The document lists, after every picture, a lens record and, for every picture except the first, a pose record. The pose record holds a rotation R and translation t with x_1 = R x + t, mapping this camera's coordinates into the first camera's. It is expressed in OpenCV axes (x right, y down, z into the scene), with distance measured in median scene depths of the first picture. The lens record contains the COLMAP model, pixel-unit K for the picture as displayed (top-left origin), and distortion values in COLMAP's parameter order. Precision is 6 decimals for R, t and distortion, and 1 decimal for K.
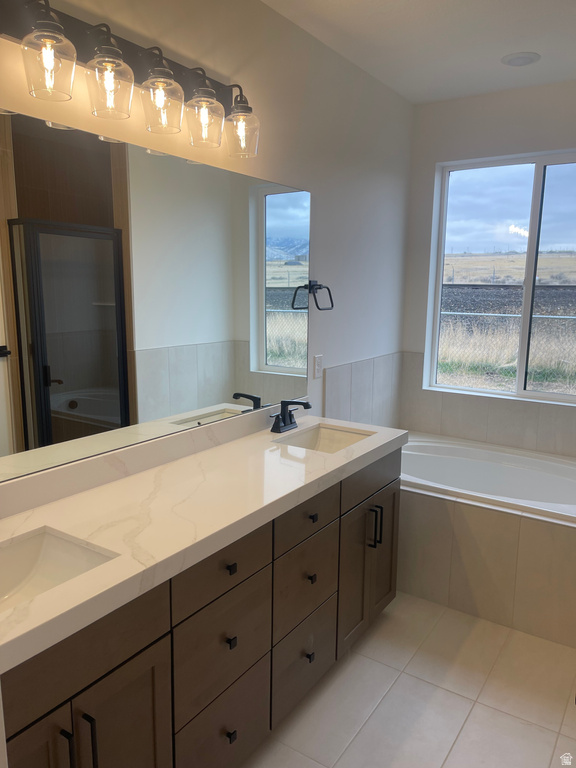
lens RADIAL K [[575.1, 0, 287.7], [0, 575.1, 386.3], [0, 0, 1]] dist [0.021326, -0.002596]
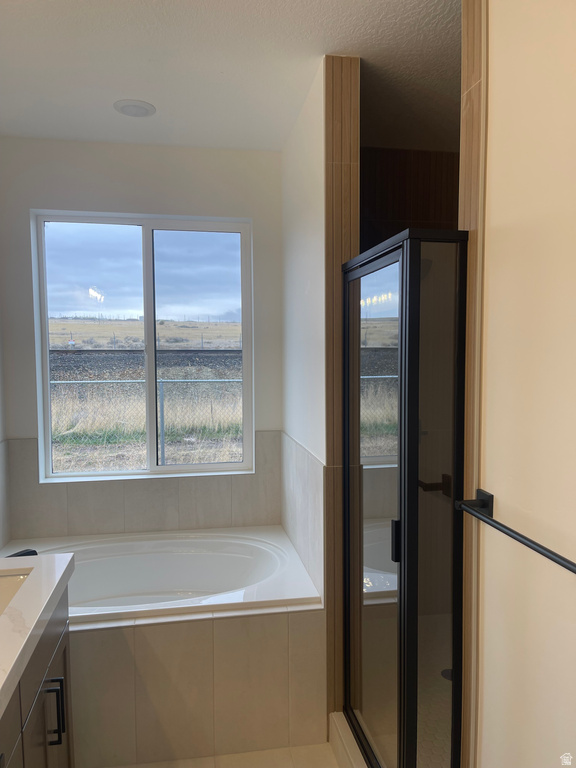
lens RADIAL K [[575.1, 0, 286.8], [0, 575.1, 384.7], [0, 0, 1]] dist [0.021326, -0.002596]
pose [[0.720207, -0.055748, 0.691516, -0.059887], [0.132944, 0.989384, -0.058699, -0.035591], [-0.680903, 0.134209, 0.719972, 0.168061]]
